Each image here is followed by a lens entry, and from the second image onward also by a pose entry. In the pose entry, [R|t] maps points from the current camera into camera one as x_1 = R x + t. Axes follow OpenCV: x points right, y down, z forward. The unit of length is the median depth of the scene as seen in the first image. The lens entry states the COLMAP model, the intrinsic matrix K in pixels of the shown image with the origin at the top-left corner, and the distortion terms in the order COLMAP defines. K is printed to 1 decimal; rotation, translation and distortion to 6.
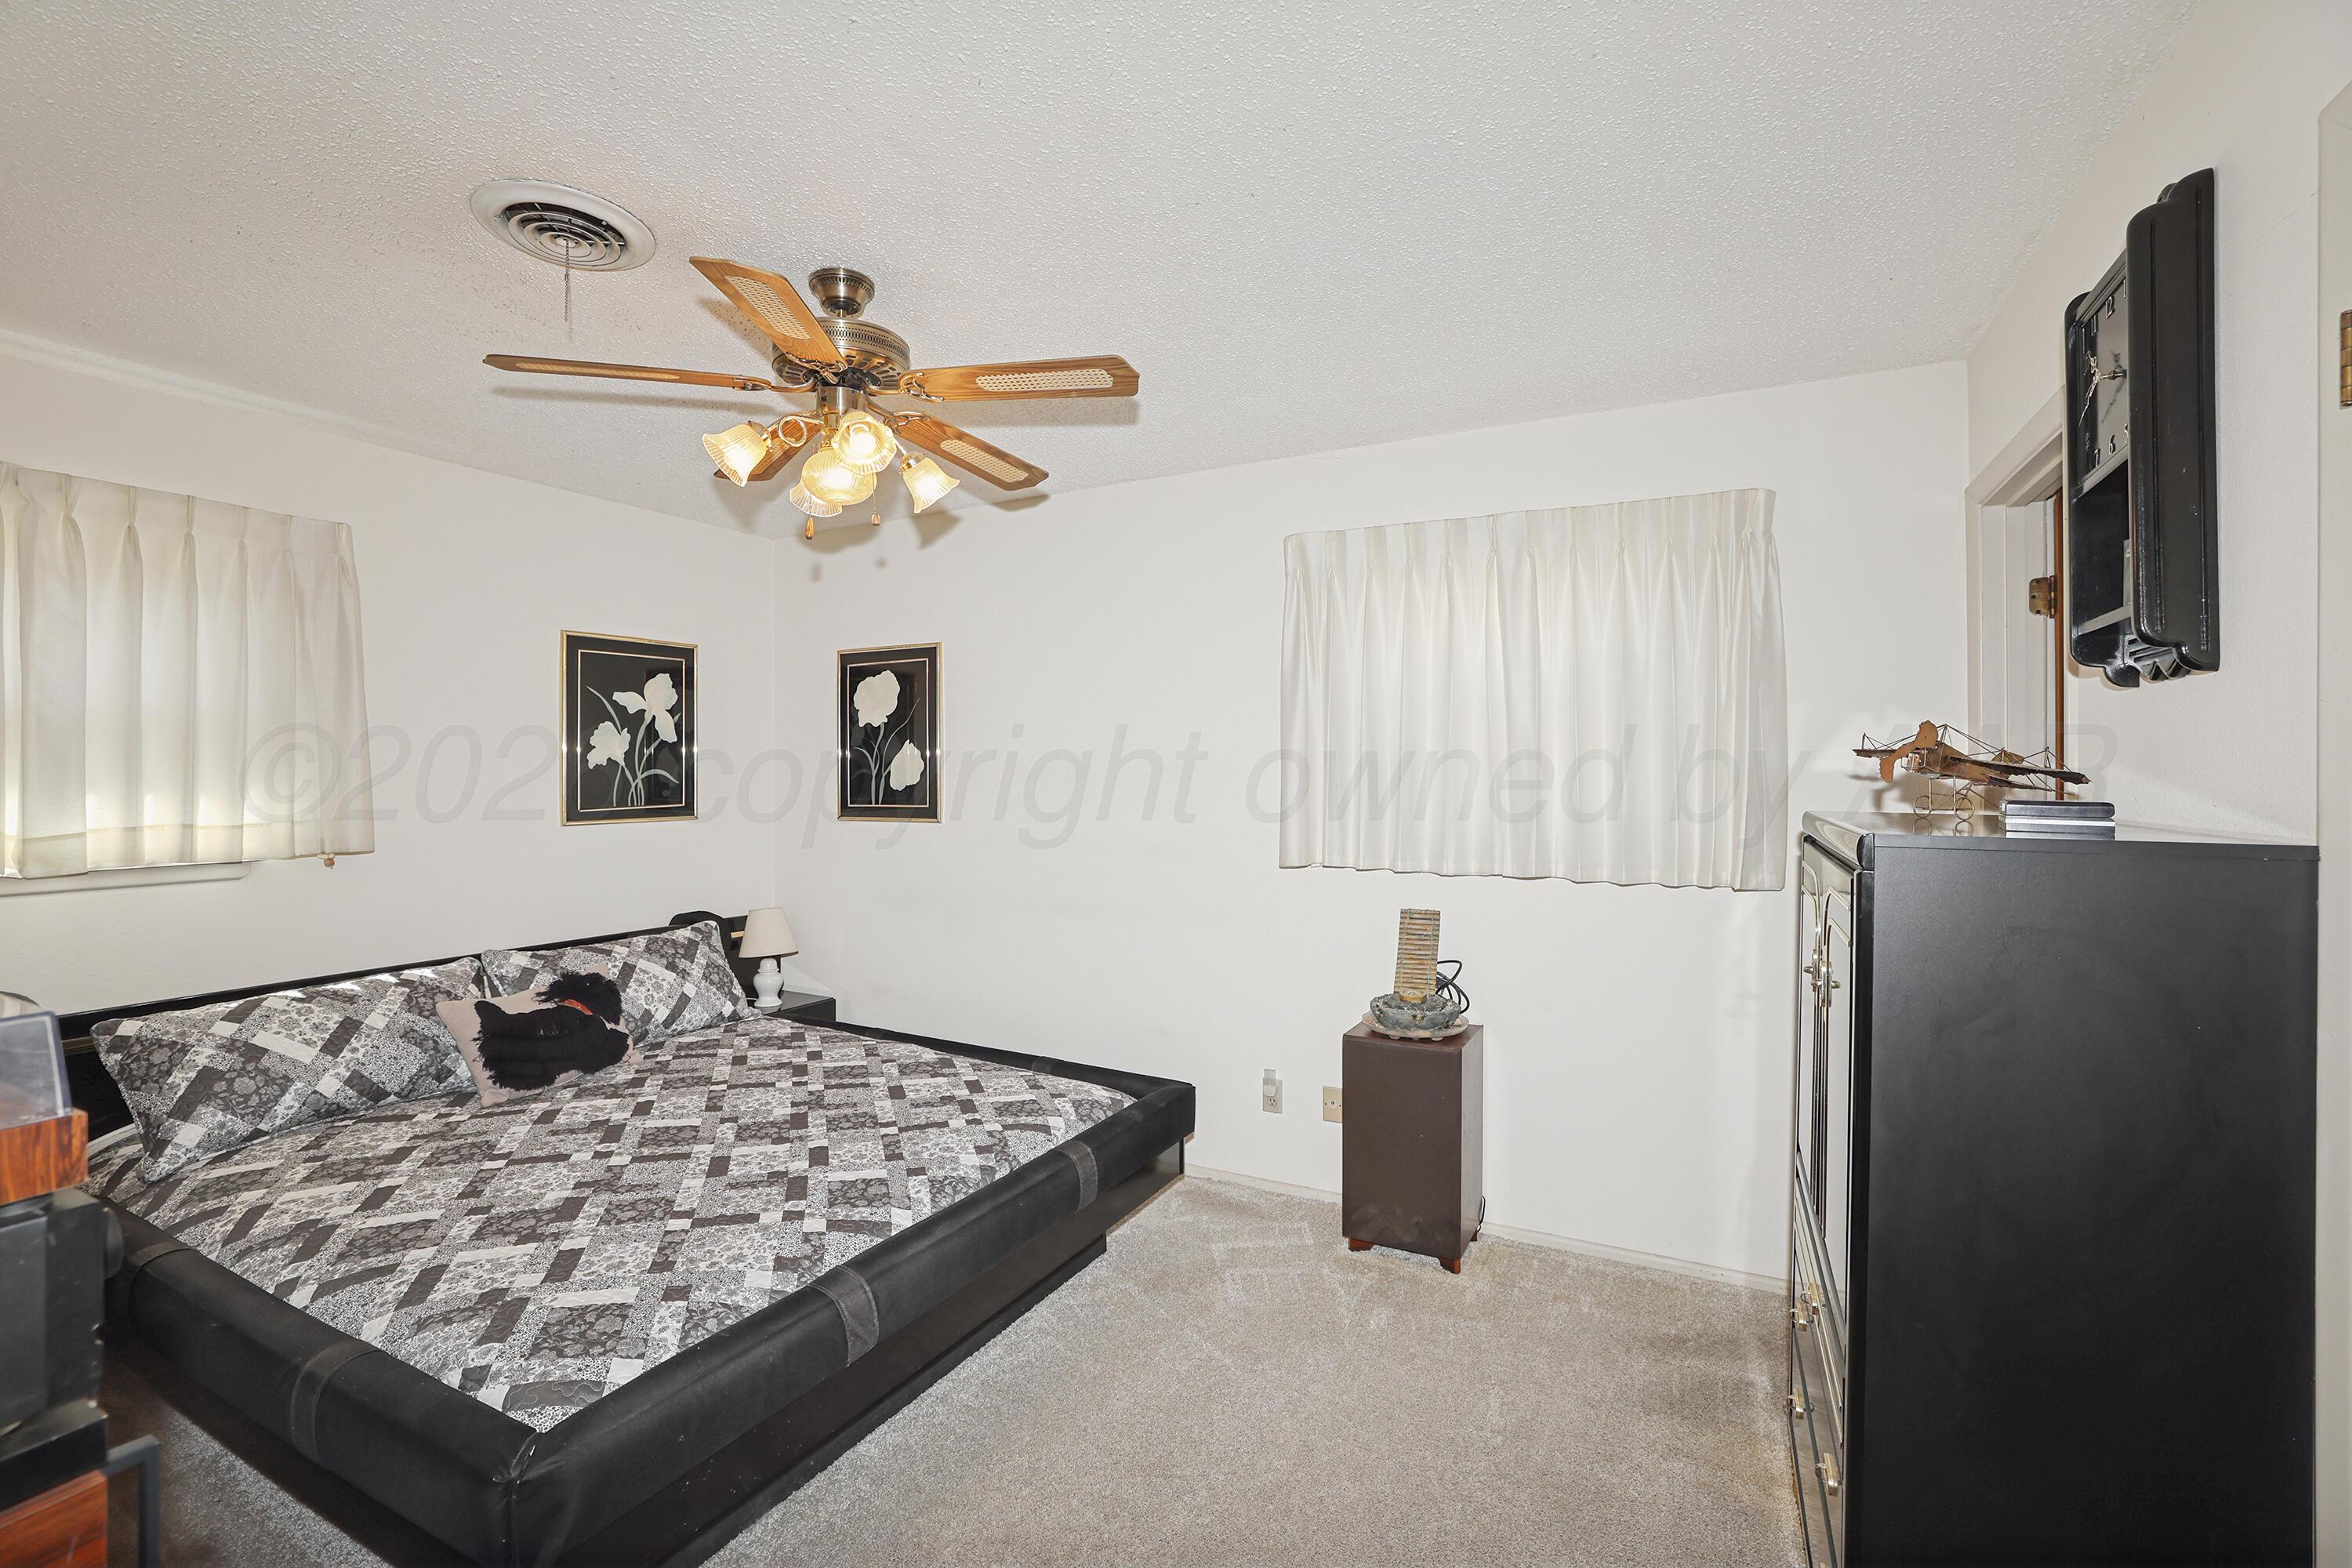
lens RADIAL K [[994.7, 0, 1144.9], [0, 994.7, 781.0], [0, 0, 1]] dist [-0.044938, 0.018328]
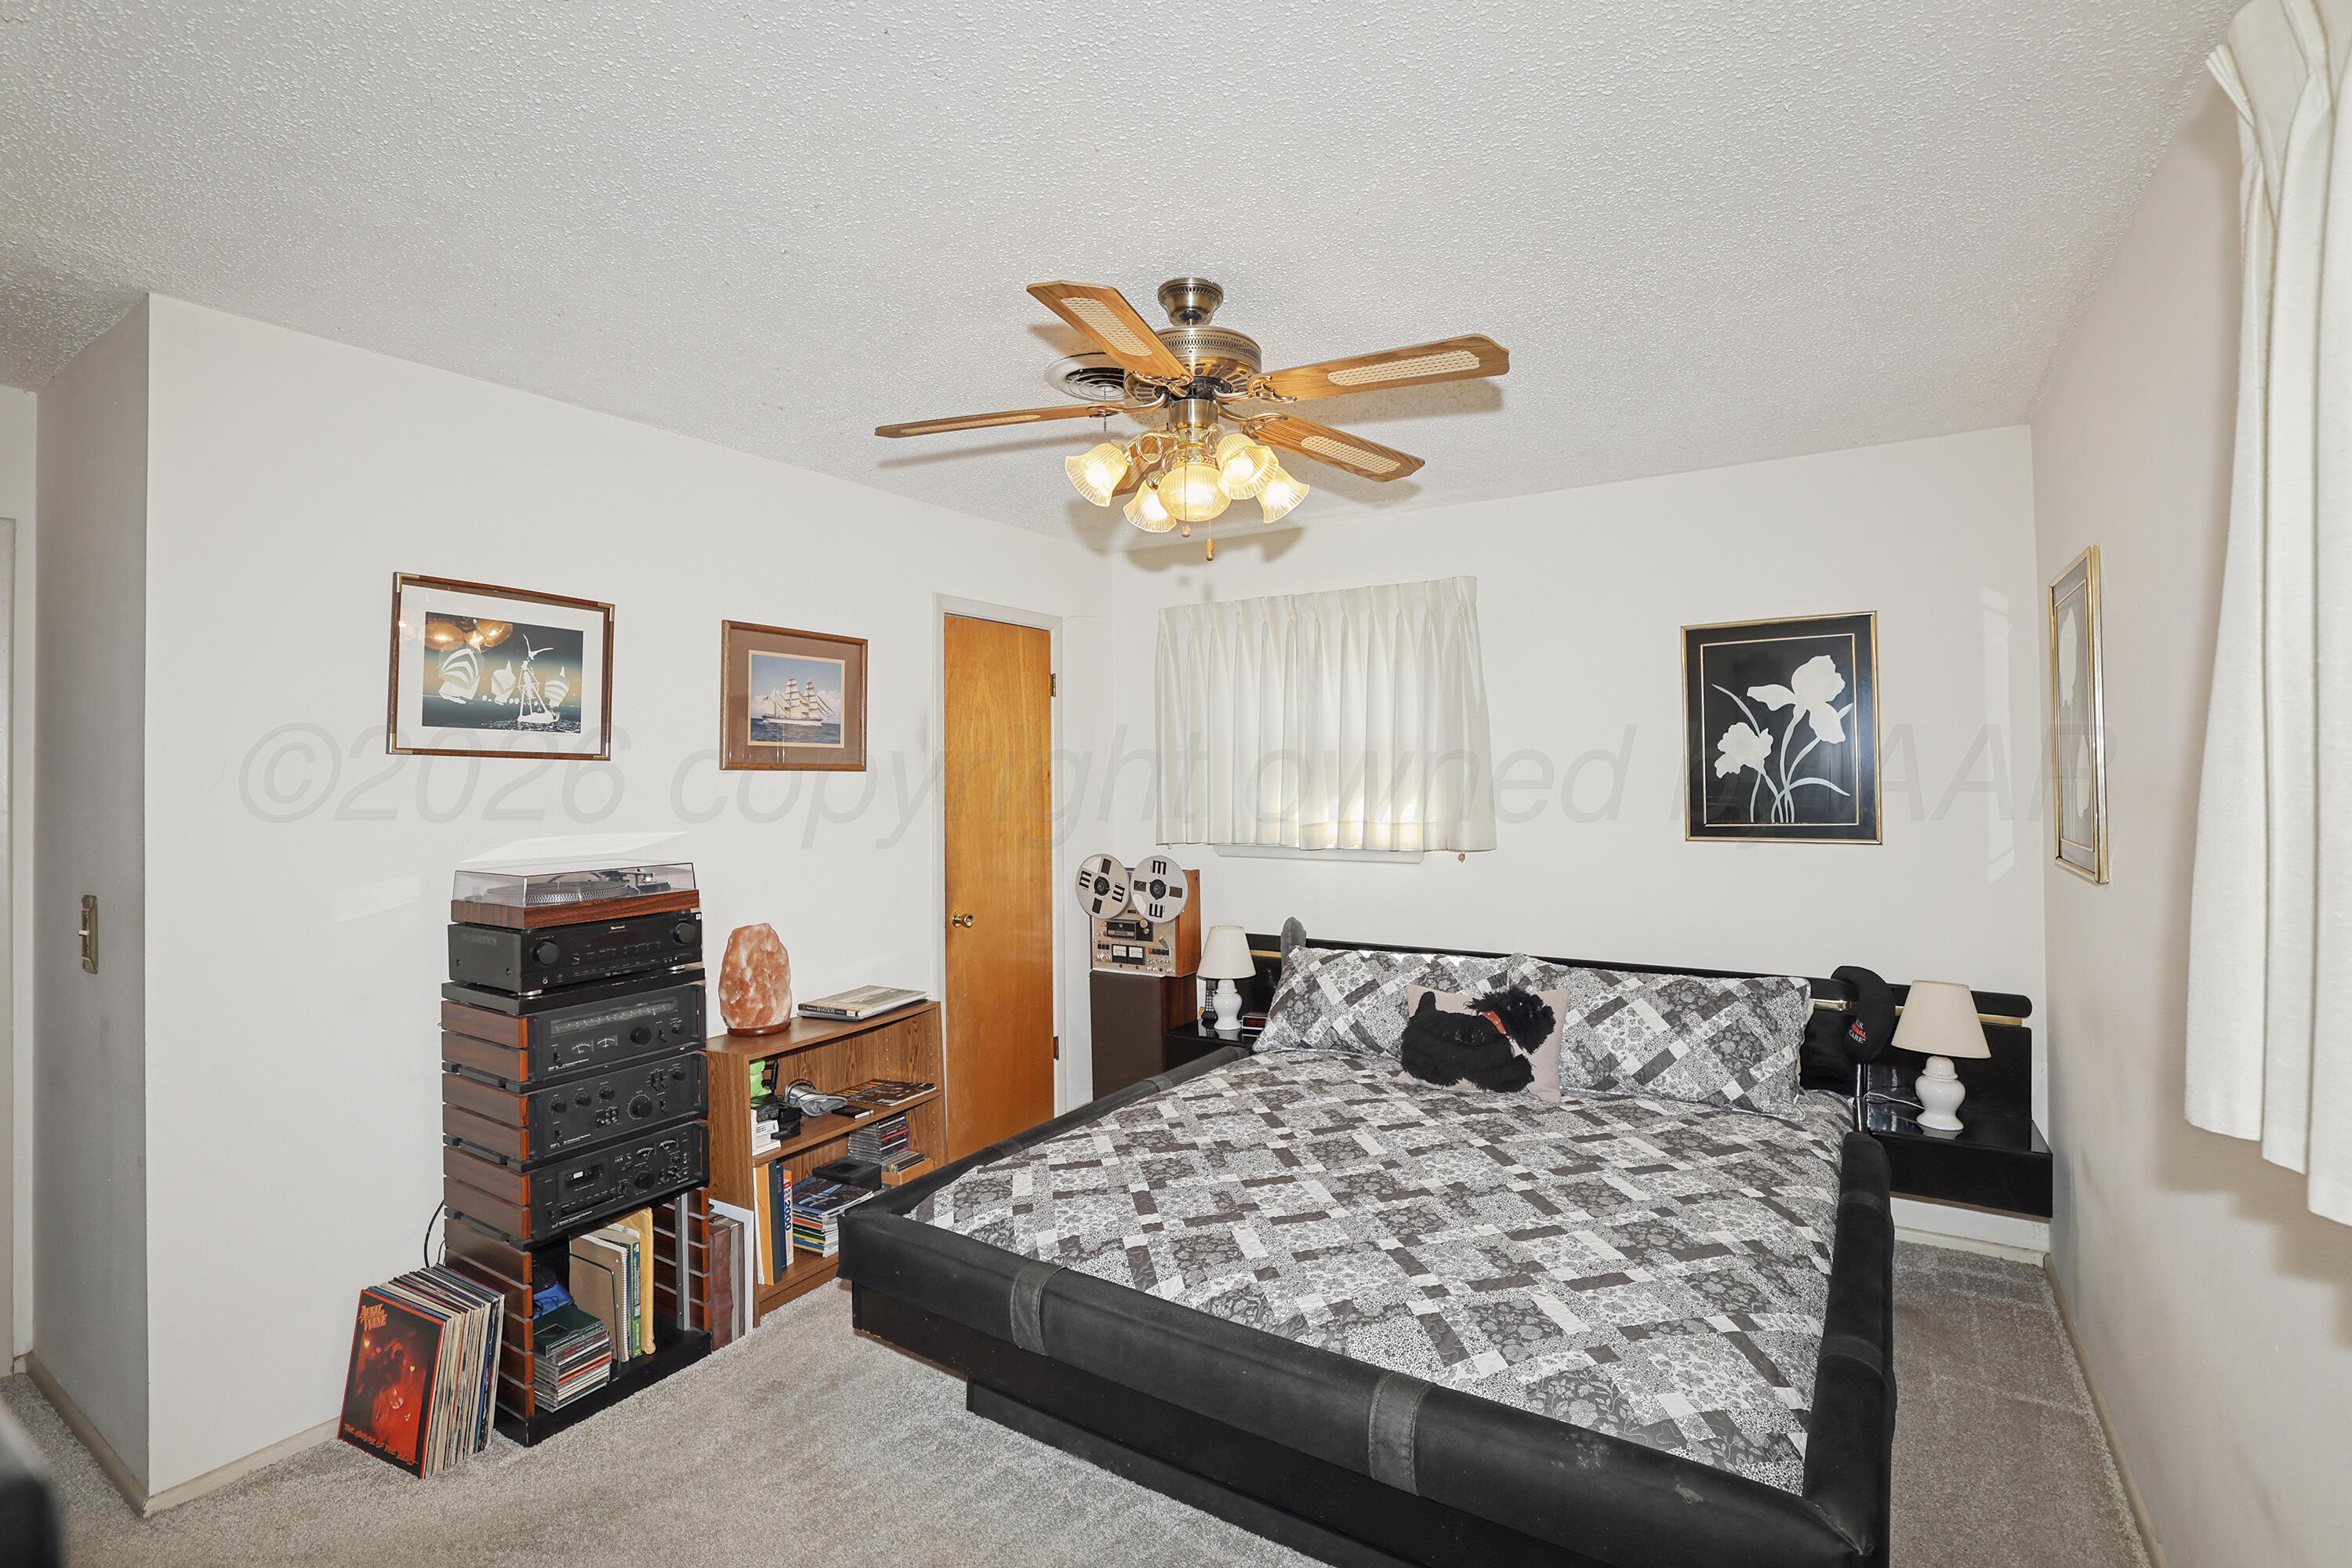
lens RADIAL K [[1067.9, 0, 1195.4], [0, 1067.9, 773.2], [0, 0, 1]] dist [-0.043567, 0.013932]
pose [[-0.047459, 0.004318, -0.998864, 0.558253], [0.005293, 0.999978, 0.004072, -0.032218], [0.998859, -0.005094, -0.047481, 0.807140]]
